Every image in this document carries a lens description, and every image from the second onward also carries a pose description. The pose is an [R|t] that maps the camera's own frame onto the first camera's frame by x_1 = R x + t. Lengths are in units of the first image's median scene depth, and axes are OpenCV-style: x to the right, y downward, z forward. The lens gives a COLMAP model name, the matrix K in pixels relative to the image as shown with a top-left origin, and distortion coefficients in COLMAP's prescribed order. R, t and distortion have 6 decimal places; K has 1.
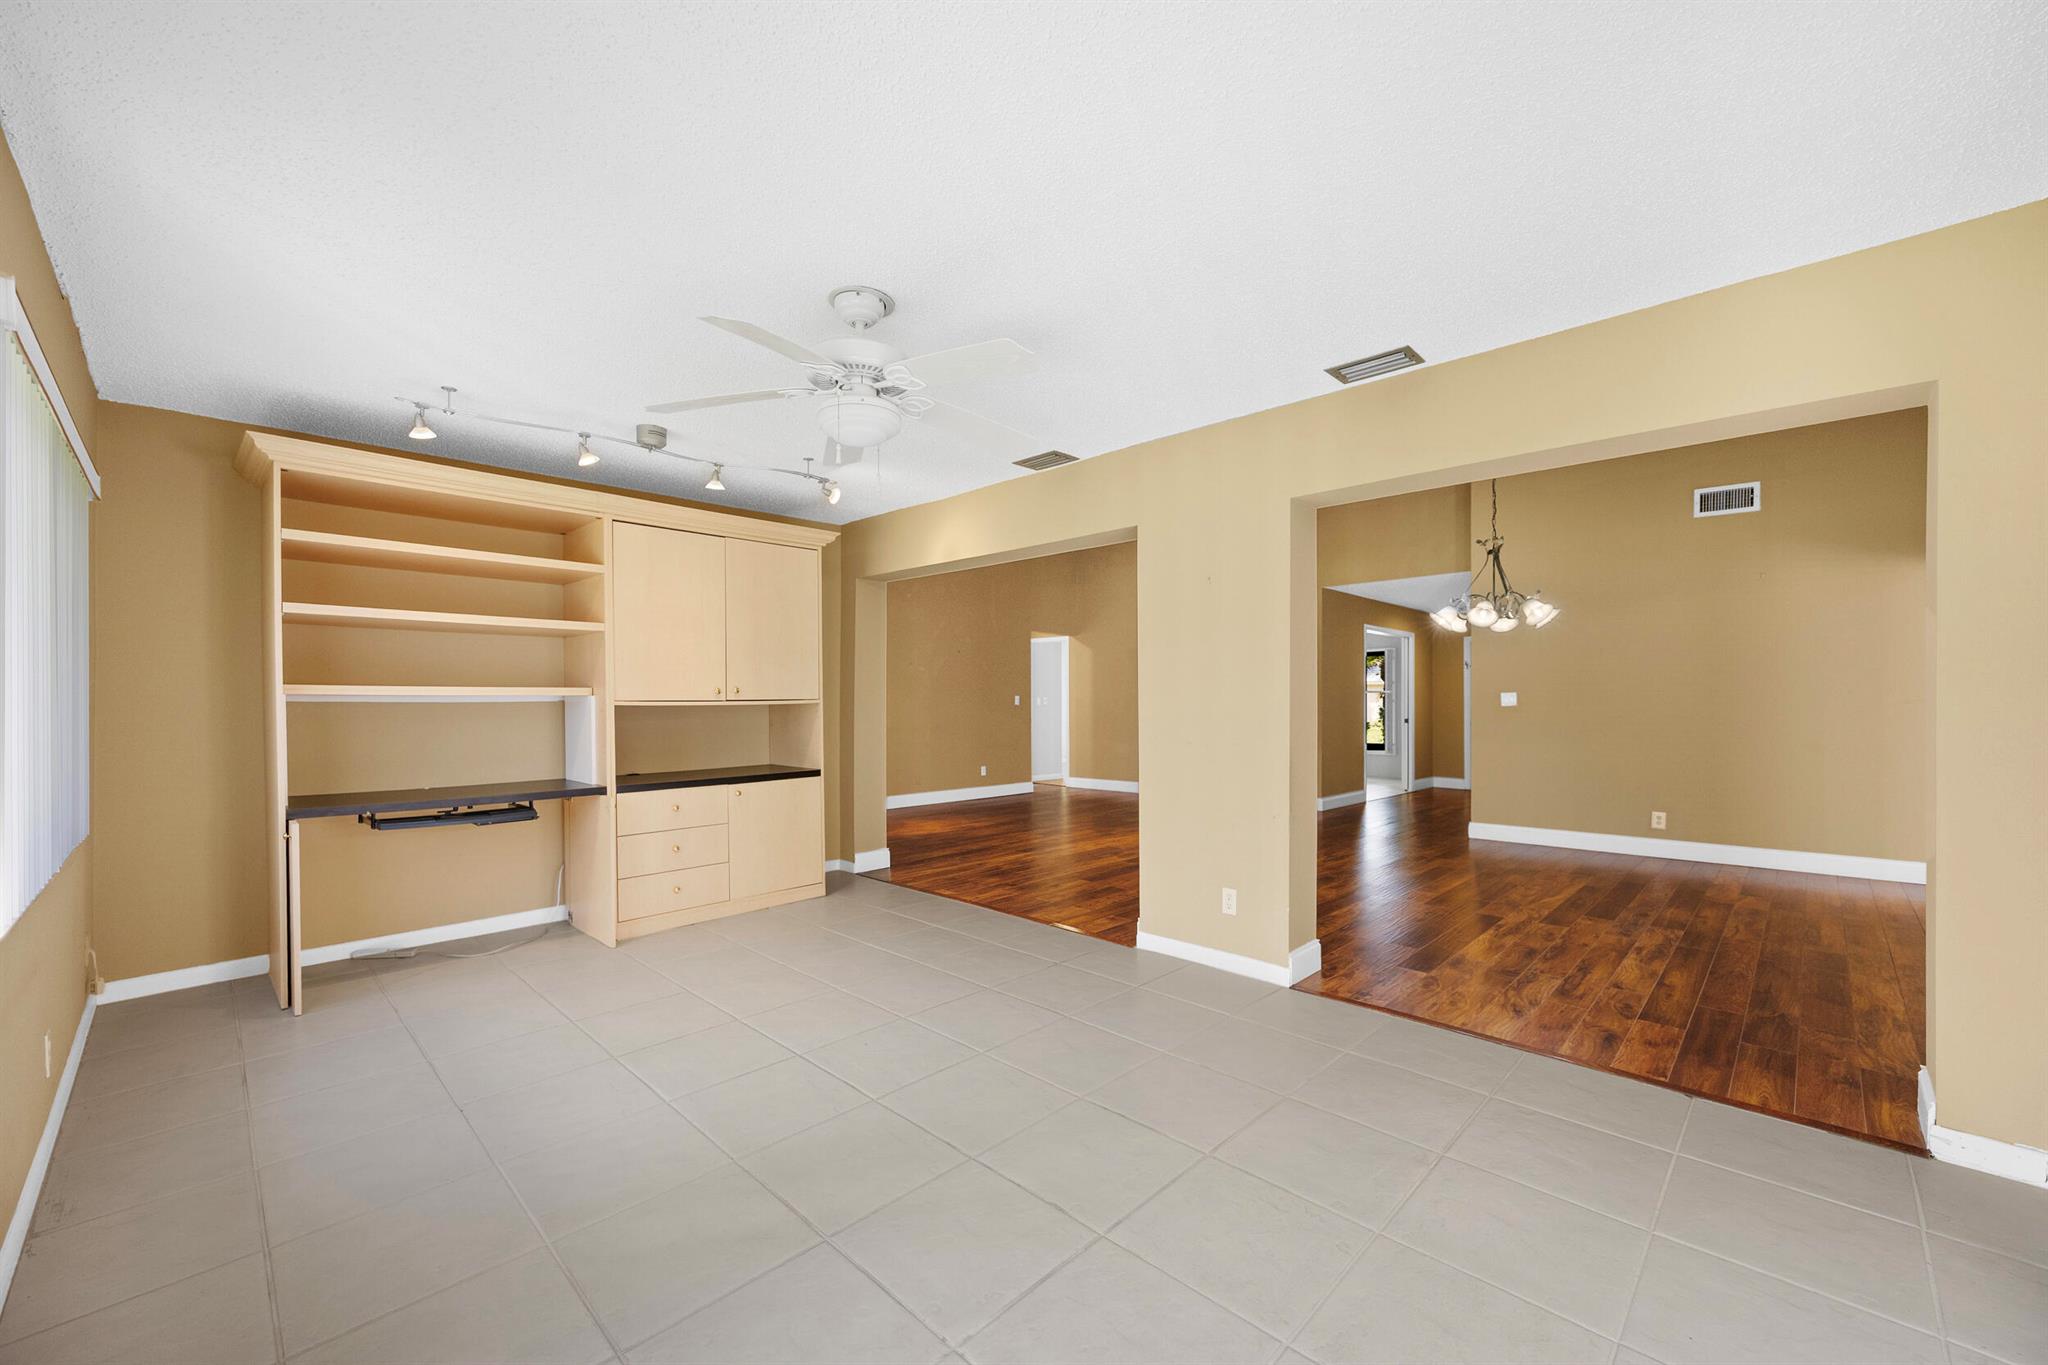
lens RADIAL K [[805.1, 0, 1022.3], [0, 805.1, 708.3], [0, 0, 1]] dist [0.002742, 0.000301]
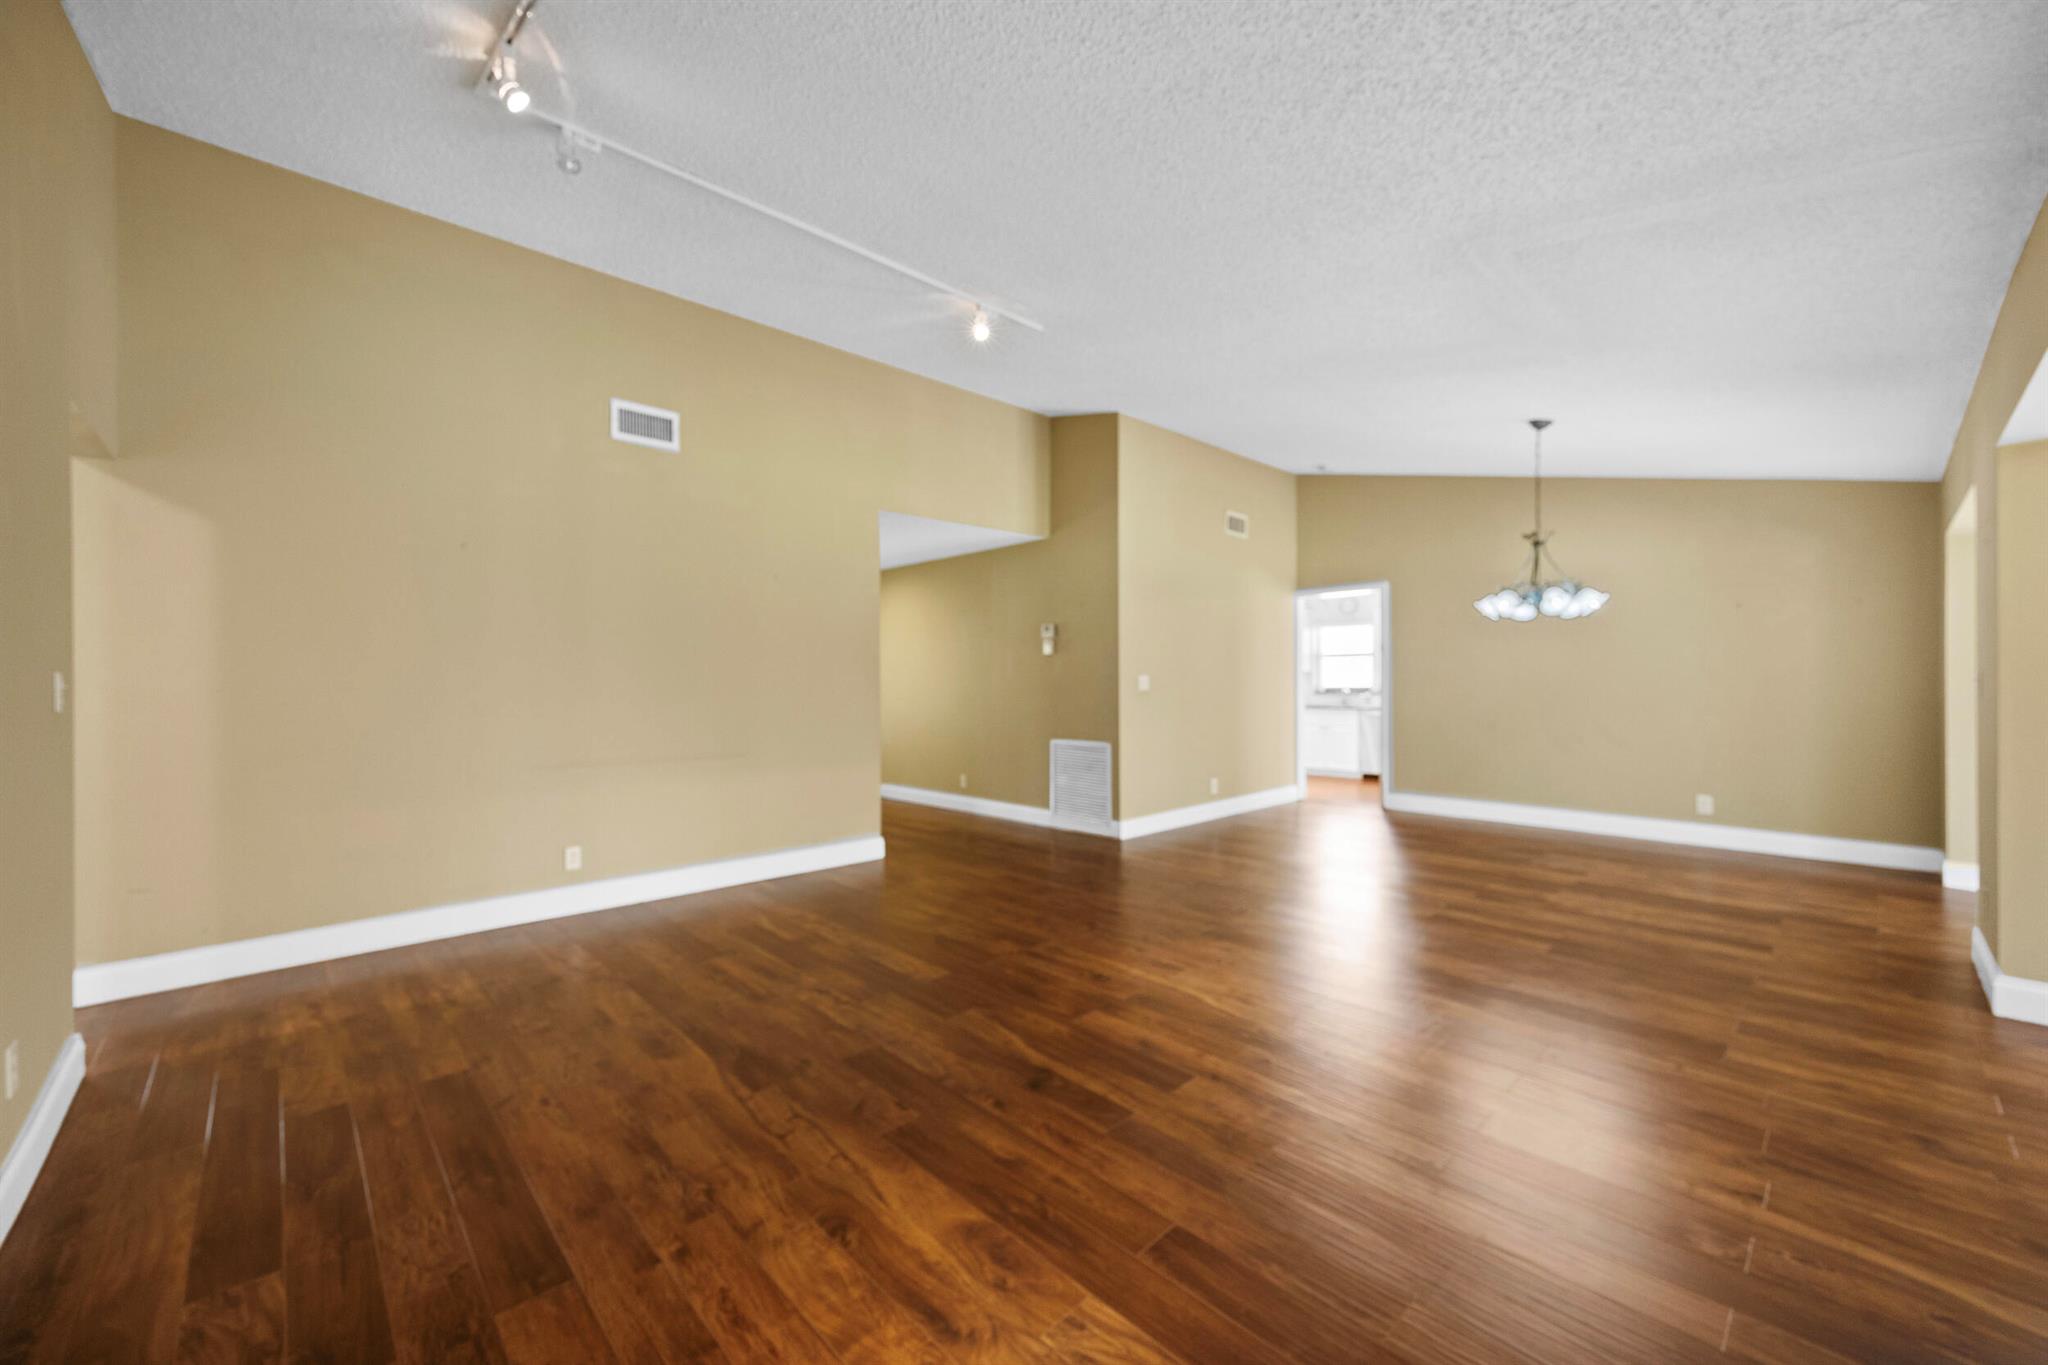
lens RADIAL K [[799.0, 0, 1023.4], [0, 799.0, 684.6], [0, 0, 1]] dist [0.005142, -0.000831]
pose [[0.038286, -0.002719, 0.999263, -0.377529], [0.015627, 0.999876, 0.002122, -0.013961], [-0.999145, 0.015534, 0.038323, 1.258855]]
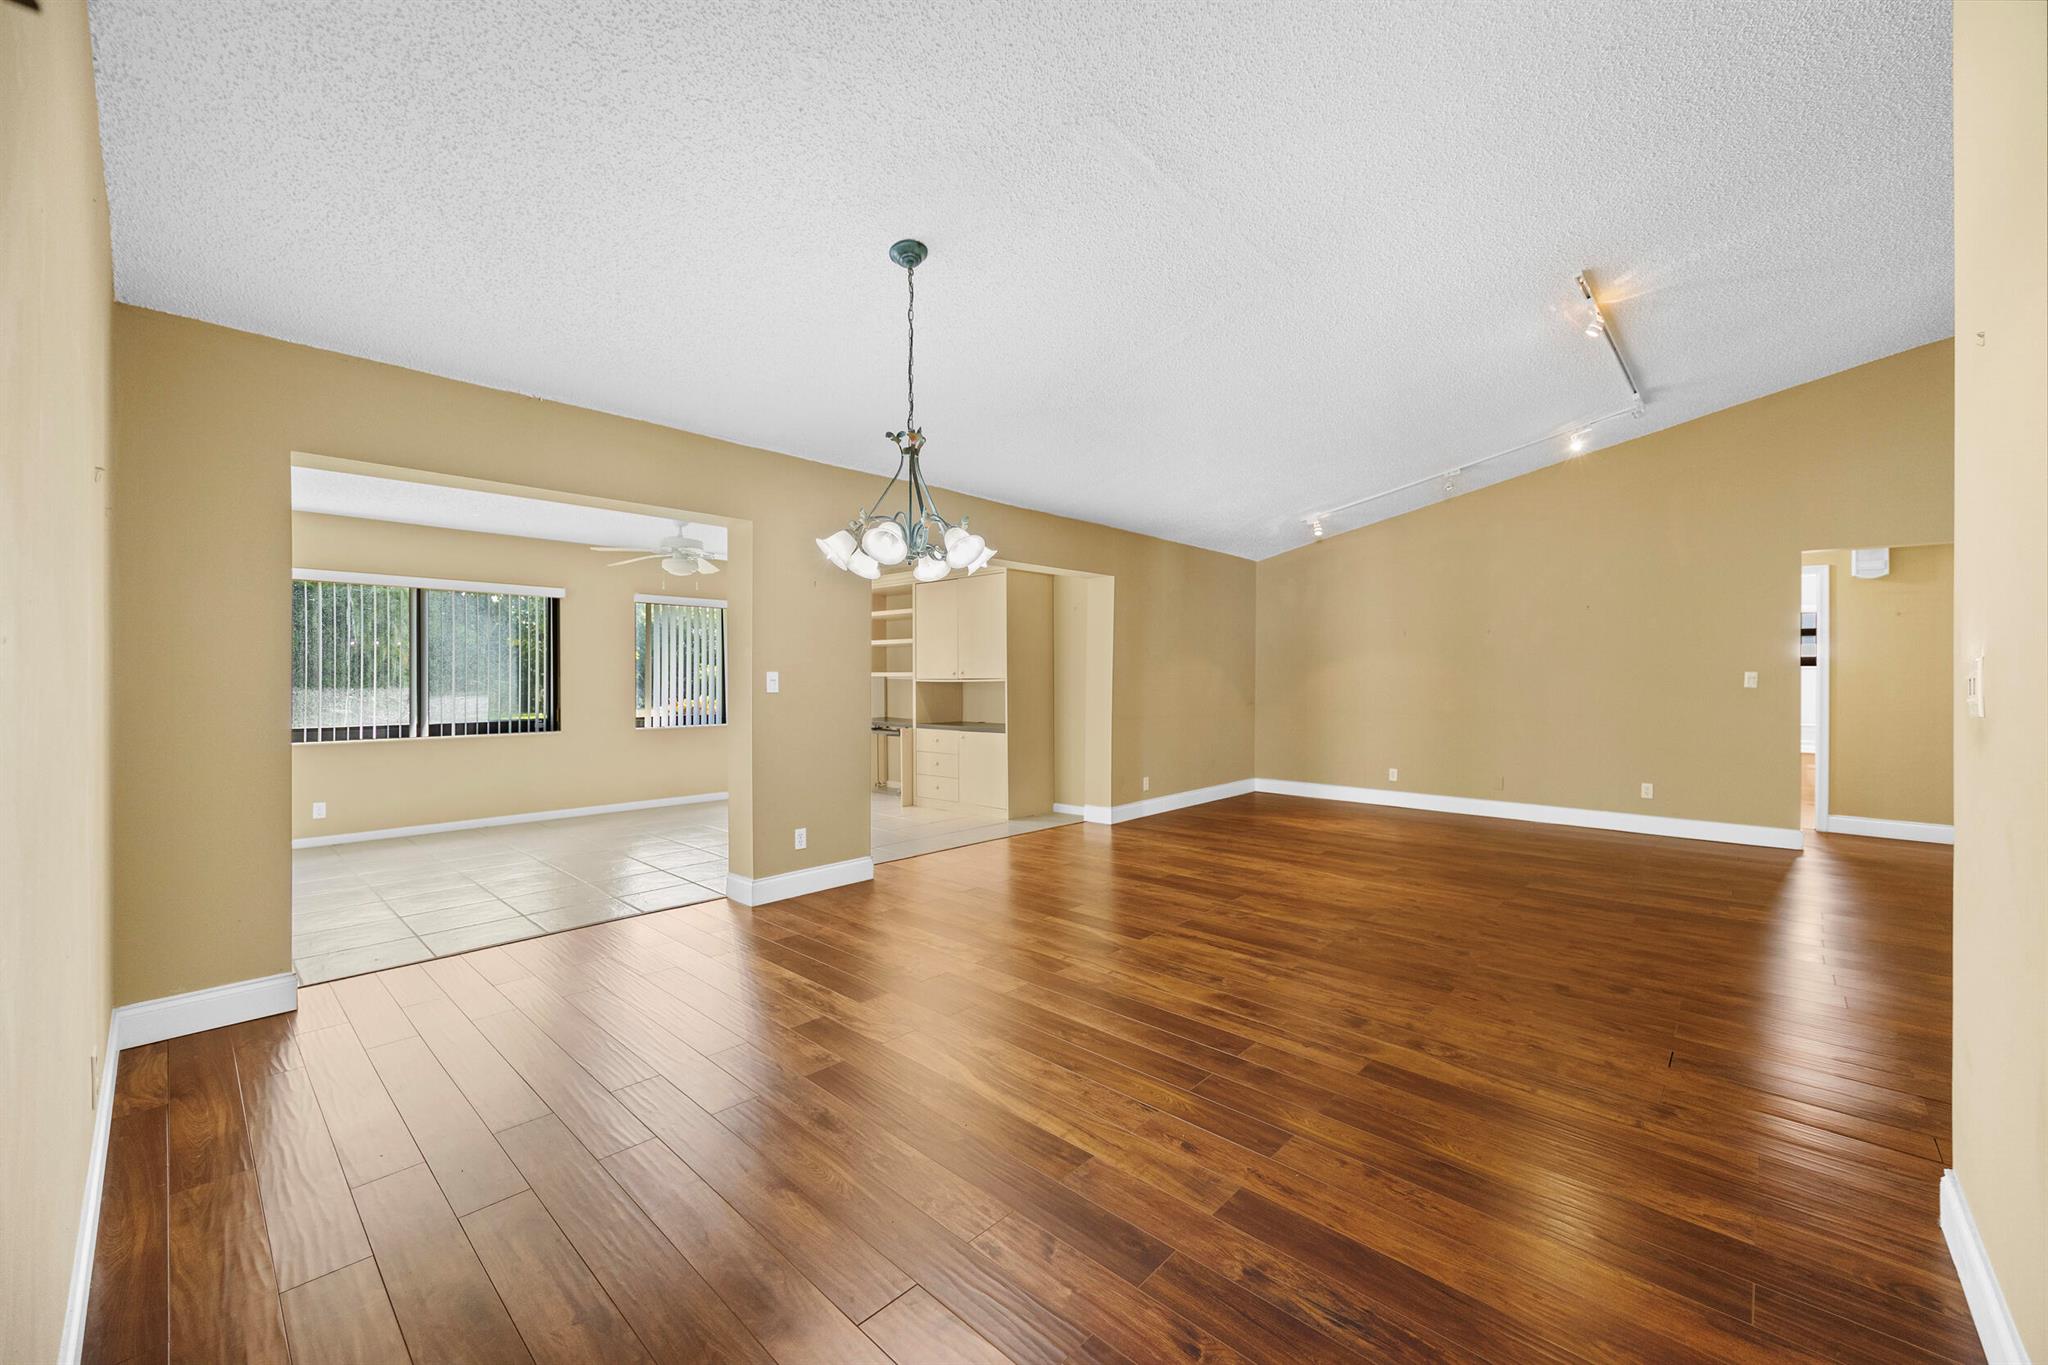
lens RADIAL K [[796.1, 0, 1027.1], [0, 796.1, 677.7], [0, 0, 1]] dist [0.002083, -0.000069]
pose [[0.028645, 0.003071, -0.999585, 0.937823], [-0.010255, 0.999944, 0.002778, -0.012617], [0.999537, 0.010172, 0.028675, 0.825466]]
